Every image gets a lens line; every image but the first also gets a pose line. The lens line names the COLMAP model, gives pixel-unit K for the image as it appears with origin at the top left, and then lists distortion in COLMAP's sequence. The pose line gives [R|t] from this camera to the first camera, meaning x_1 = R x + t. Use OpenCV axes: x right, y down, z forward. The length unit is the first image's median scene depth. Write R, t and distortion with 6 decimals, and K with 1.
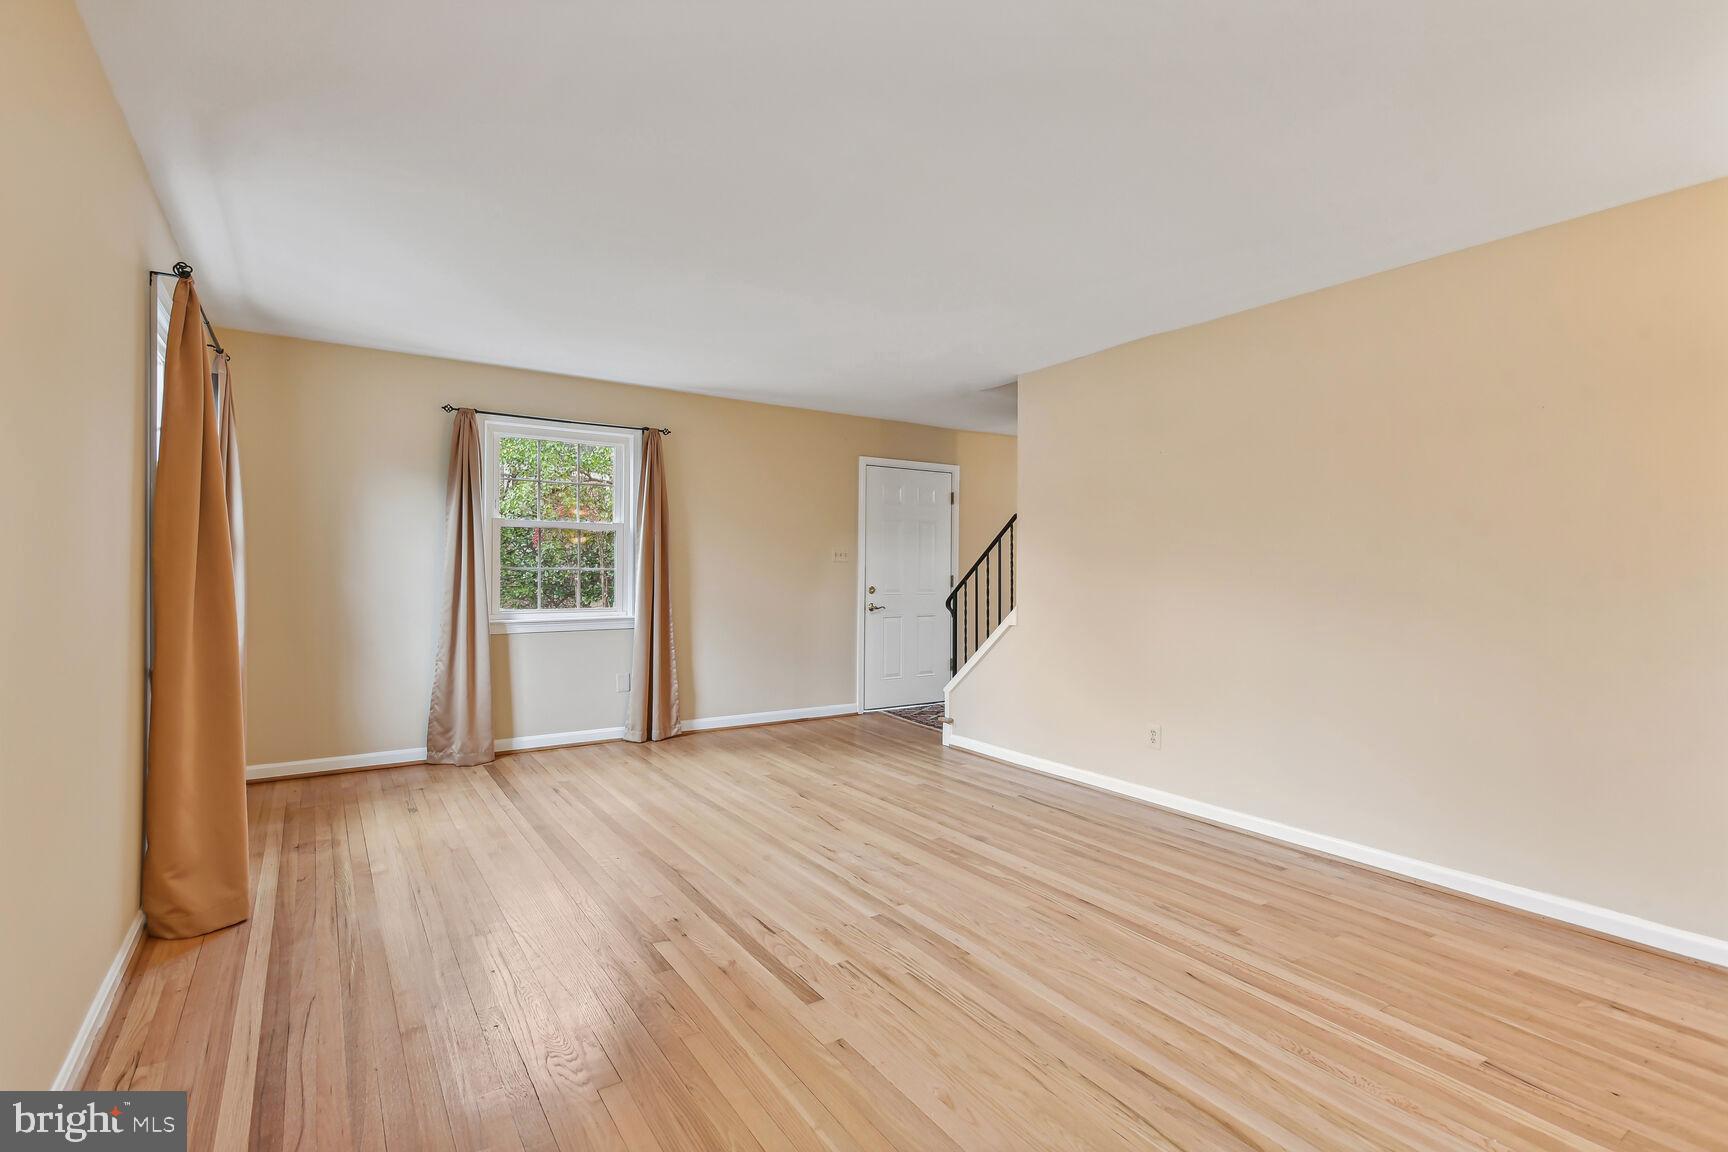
lens RADIAL K [[804.0, 0, 865.8], [0, 804.0, 581.3], [0, 0, 1]] dist [0.040981, -0.020555]
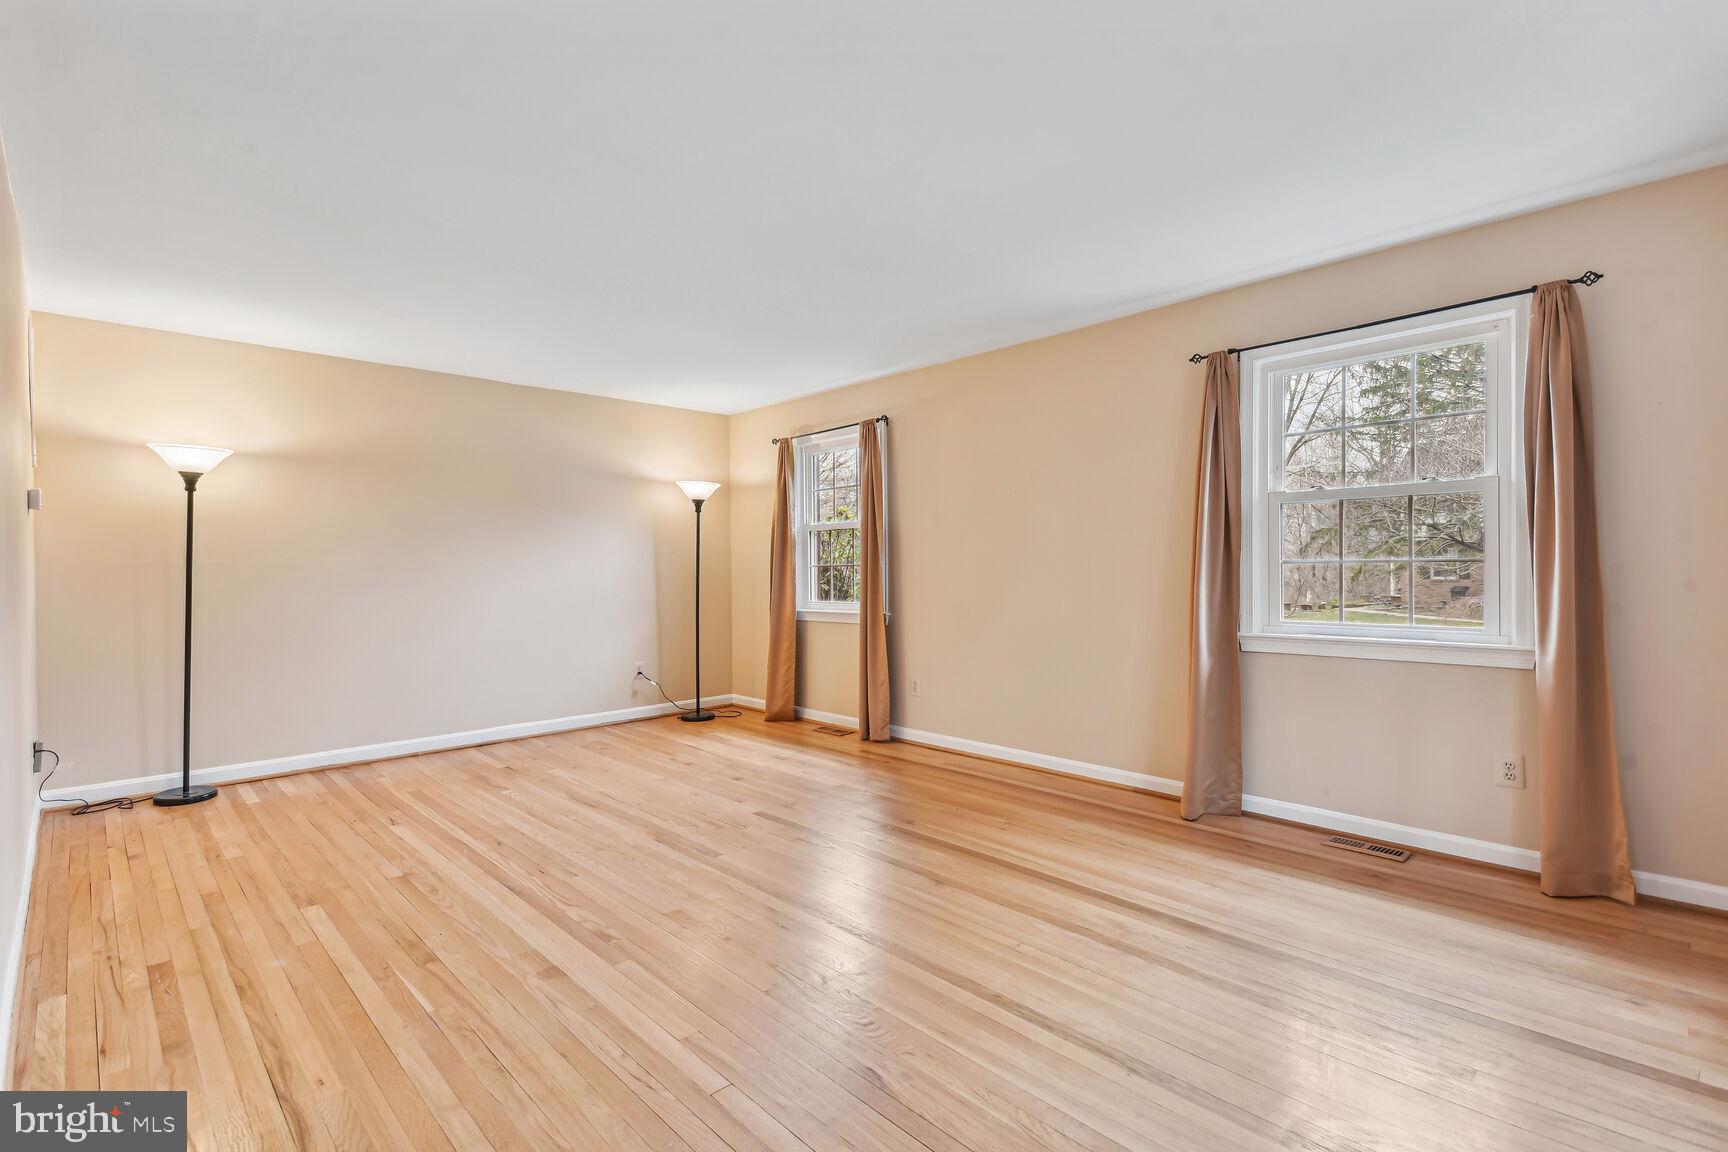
lens RADIAL K [[804.0, 0, 865.8], [0, 804.0, 581.3], [0, 0, 1]] dist [0.040981, -0.020555]
pose [[-0.985845, 0.003076, -0.167629, -0.001672], [-0.002199, 0.999508, 0.031277, -0.018151], [0.167643, 0.031203, -0.985354, 1.498655]]
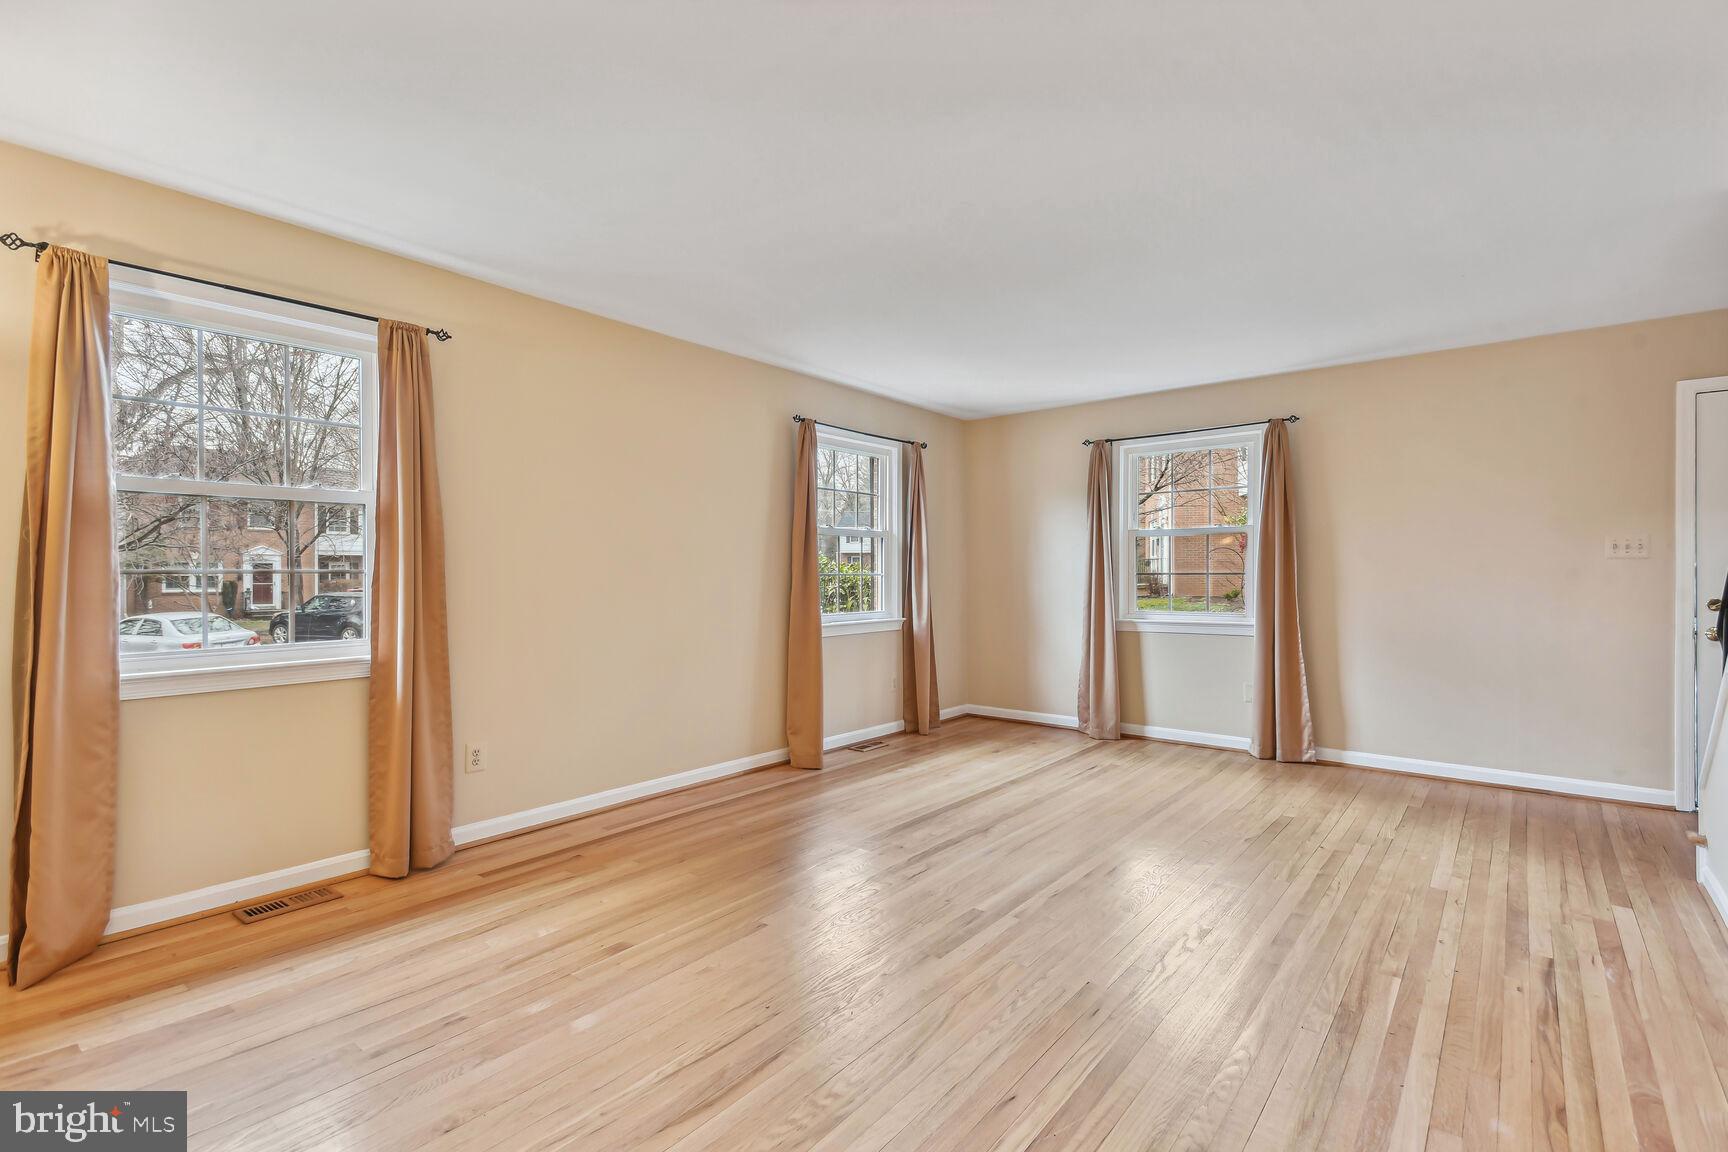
lens RADIAL K [[804.0, 0, 865.8], [0, 804.0, 581.3], [0, 0, 1]] dist [0.040981, -0.020555]
pose [[0.292466, -0.001941, -0.956274, 0.643590], [-0.009848, 0.999939, -0.005042, 0.005609], [0.956225, 0.010891, 0.292429, 0.384544]]
